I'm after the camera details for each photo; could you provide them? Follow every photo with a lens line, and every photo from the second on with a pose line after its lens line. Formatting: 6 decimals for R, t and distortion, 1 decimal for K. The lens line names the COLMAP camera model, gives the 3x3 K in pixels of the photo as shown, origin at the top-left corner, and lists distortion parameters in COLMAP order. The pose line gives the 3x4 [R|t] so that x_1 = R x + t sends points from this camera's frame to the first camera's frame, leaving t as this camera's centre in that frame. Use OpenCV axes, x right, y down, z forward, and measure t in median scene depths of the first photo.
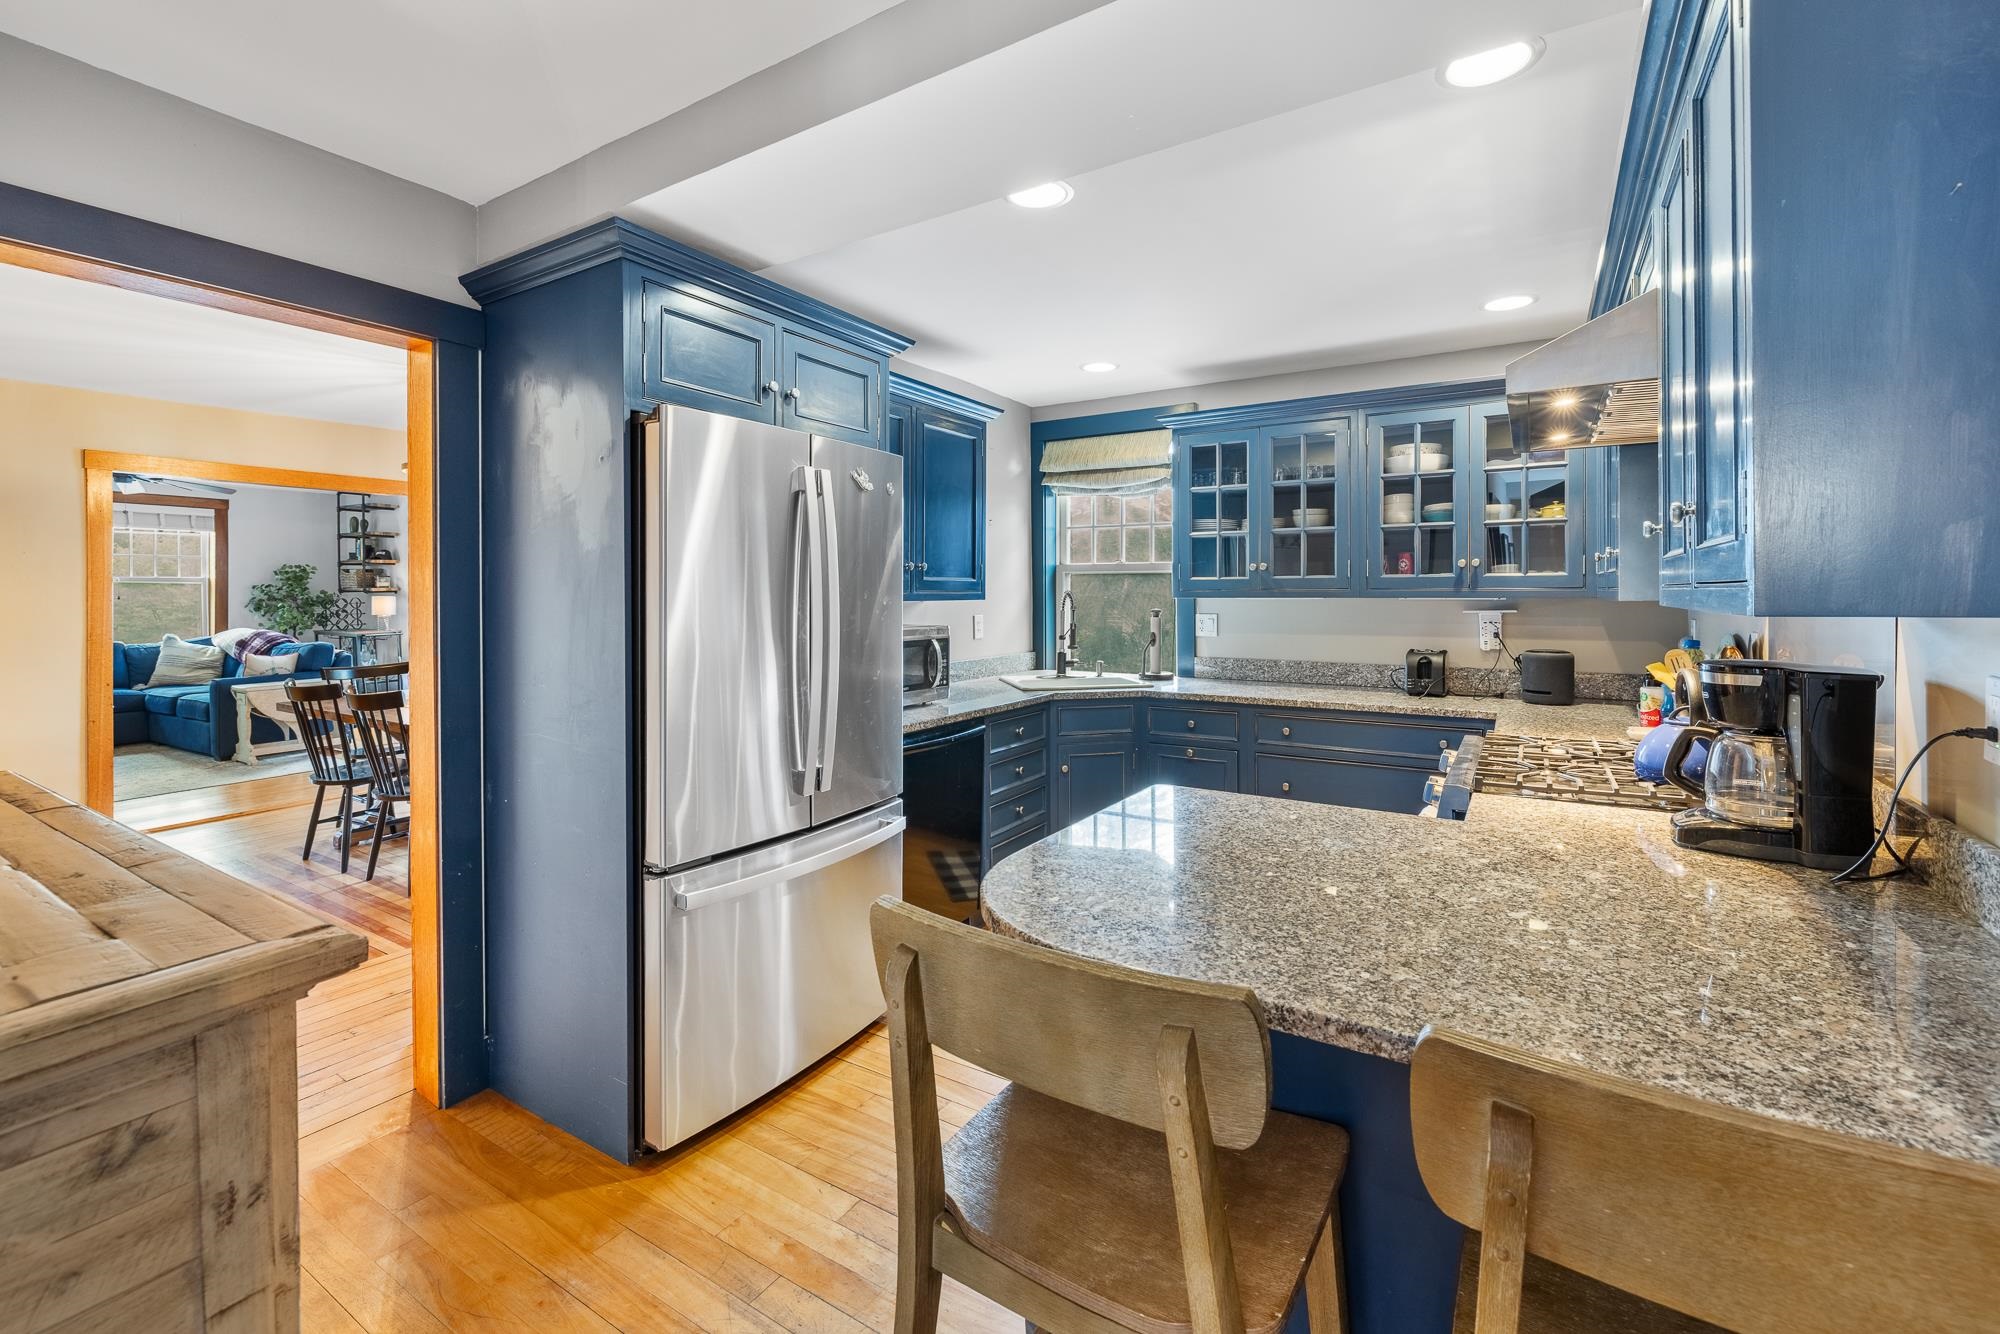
lens RADIAL K [[856.7, 0, 997.4], [0, 856.7, 605.5], [0, 0, 1]] dist [0.000059, 0.000017]
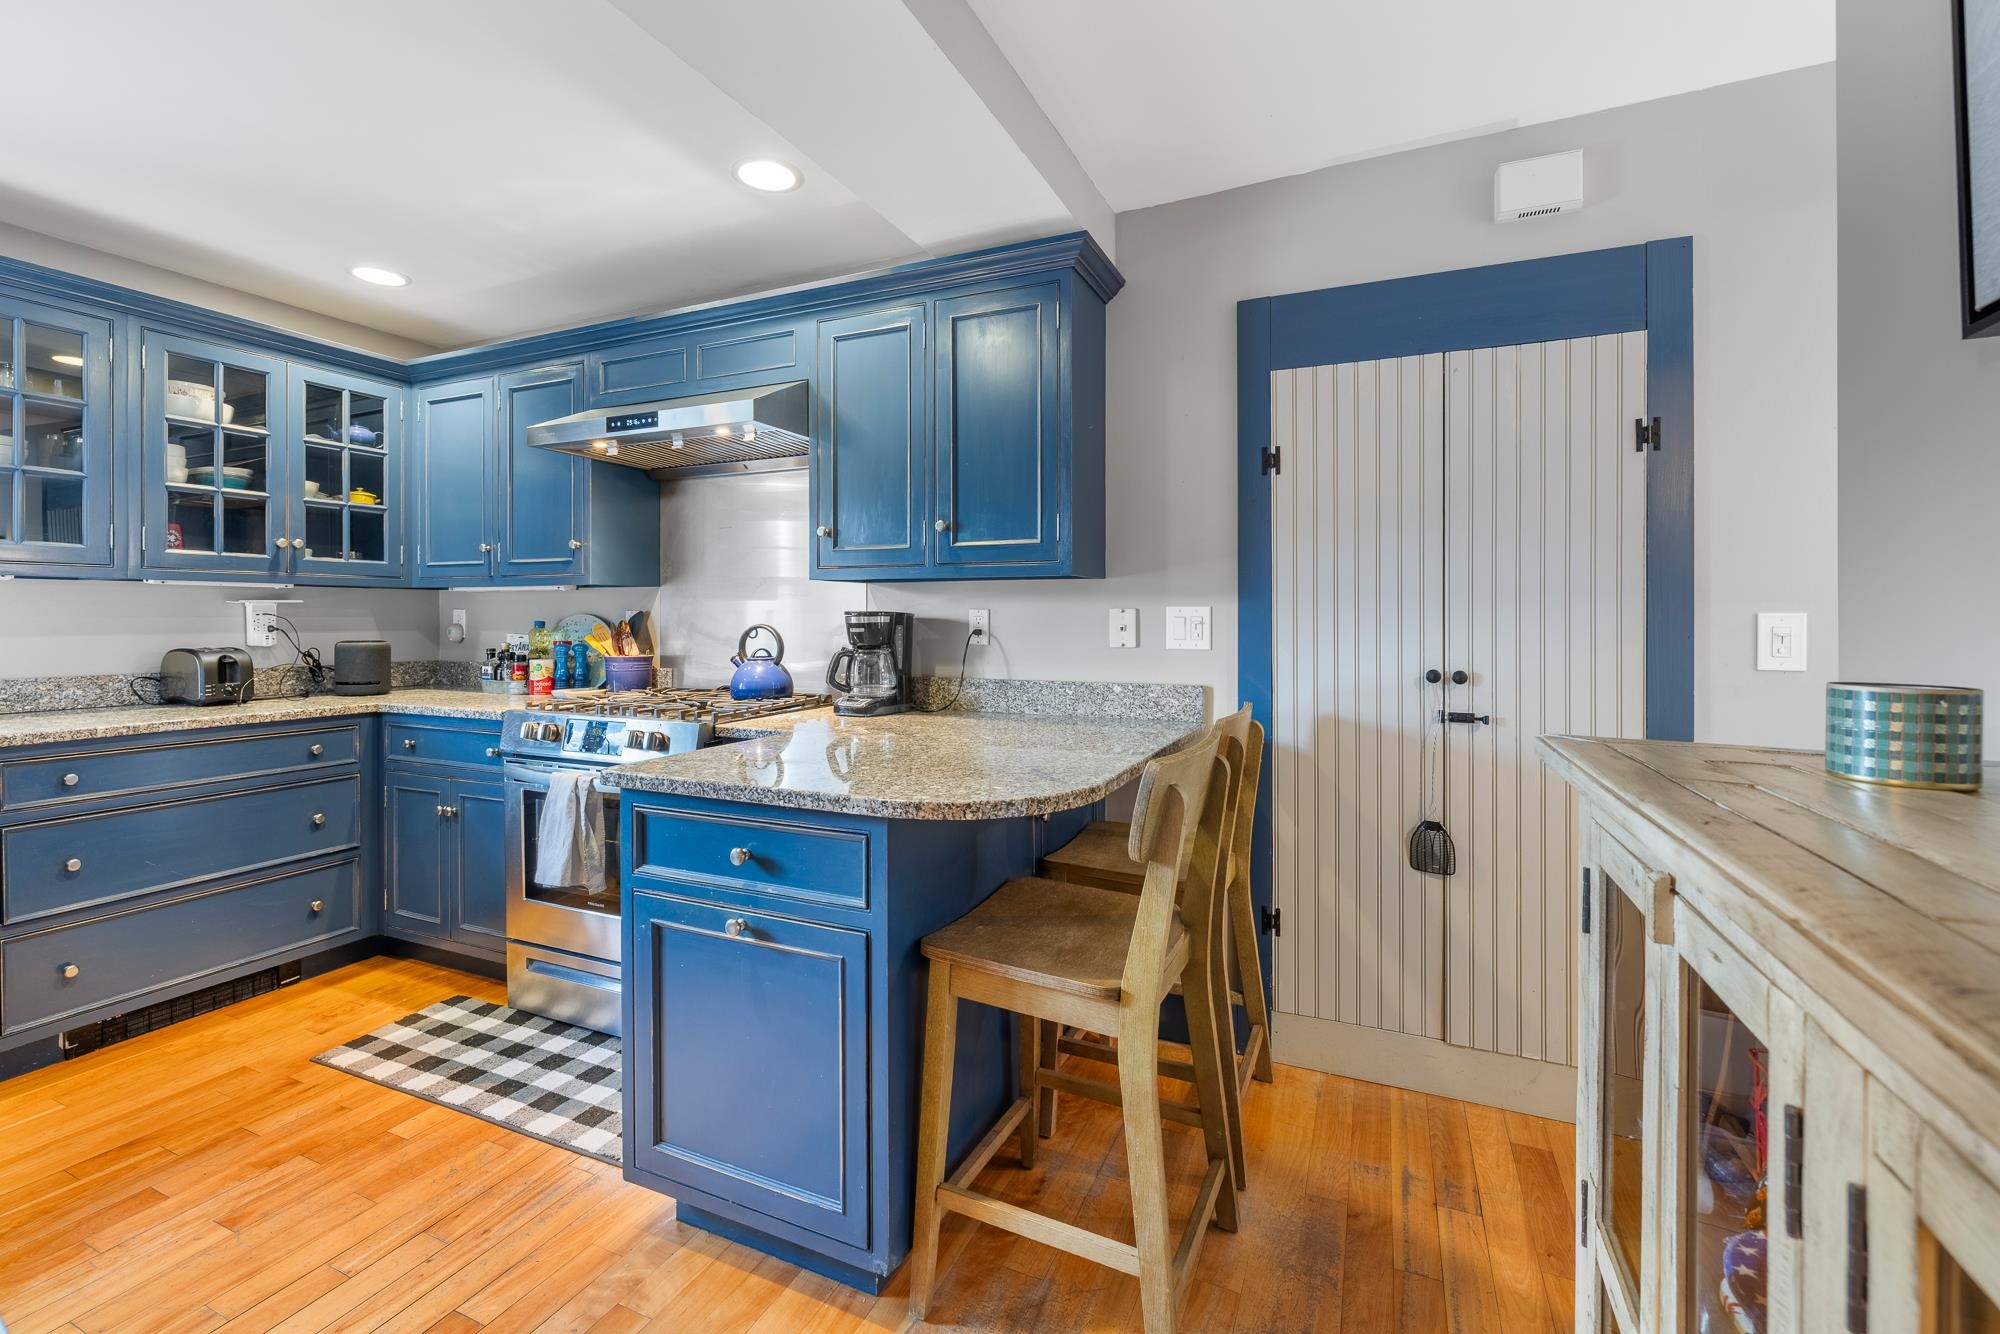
lens RADIAL K [[856.7, 0, 997.4], [0, 856.7, 605.5], [0, 0, 1]] dist [0.000059, 0.000017]
pose [[-0.137059, 0.012623, 0.990482, -0.407542], [0.012931, 0.999856, -0.010953, 0.032290], [-0.990478, 0.011307, -0.137203, 0.405171]]
